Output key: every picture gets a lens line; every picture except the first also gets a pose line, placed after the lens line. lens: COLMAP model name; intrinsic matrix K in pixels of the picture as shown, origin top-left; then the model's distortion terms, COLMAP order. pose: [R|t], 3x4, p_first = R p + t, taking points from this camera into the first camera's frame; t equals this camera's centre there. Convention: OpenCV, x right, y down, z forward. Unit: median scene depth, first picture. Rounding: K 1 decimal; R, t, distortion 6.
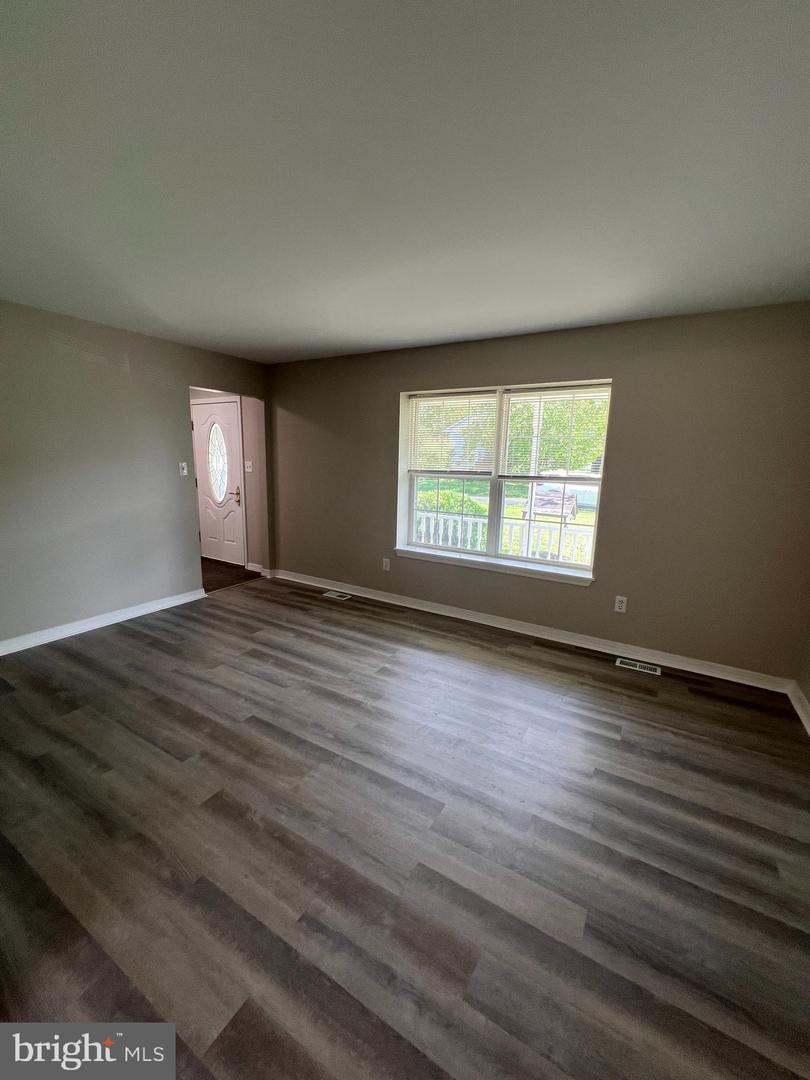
lens RADIAL K [[433.9, 0, 405.6], [0, 433.9, 540.2], [0, 0, 1]] dist [-0.015154, 0.000590]
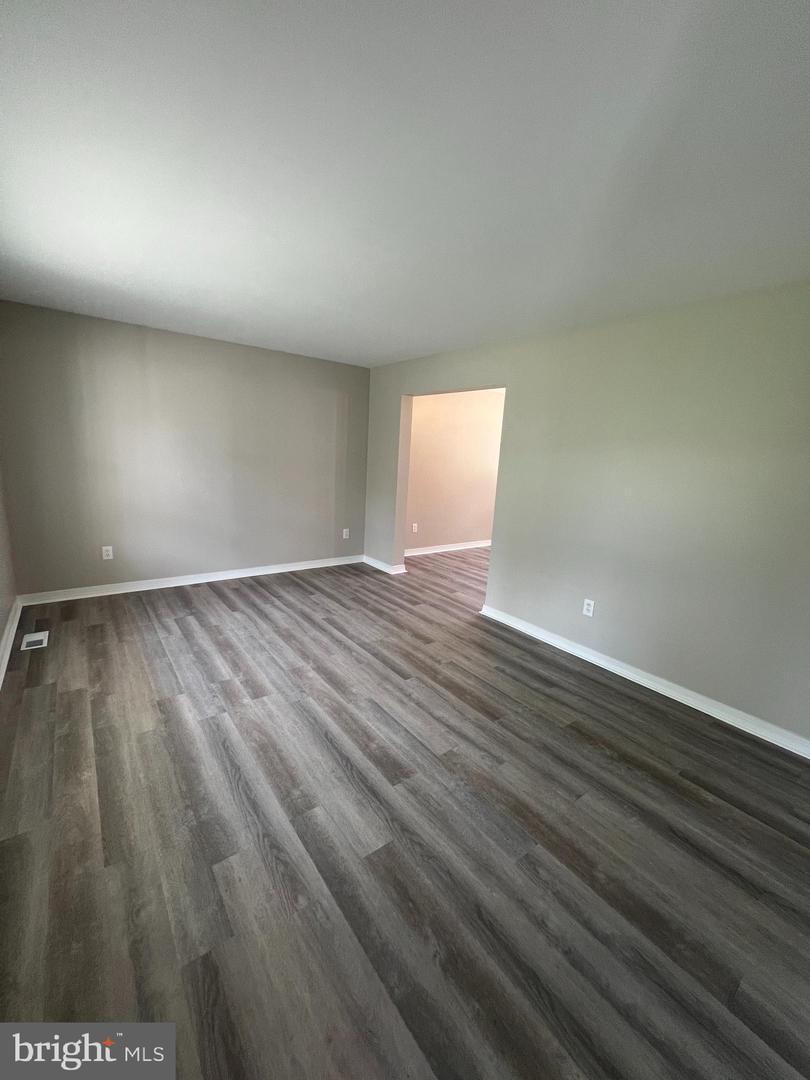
lens RADIAL K [[433.9, 0, 404.5], [0, 433.9, 540.3], [0, 0, 1]] dist [-0.015154, 0.000590]
pose [[-0.924827, -0.150965, 0.349148, -0.616285], [-0.009665, 0.926904, 0.375175, -0.331460], [-0.380264, 0.343597, -0.858685, 1.641887]]
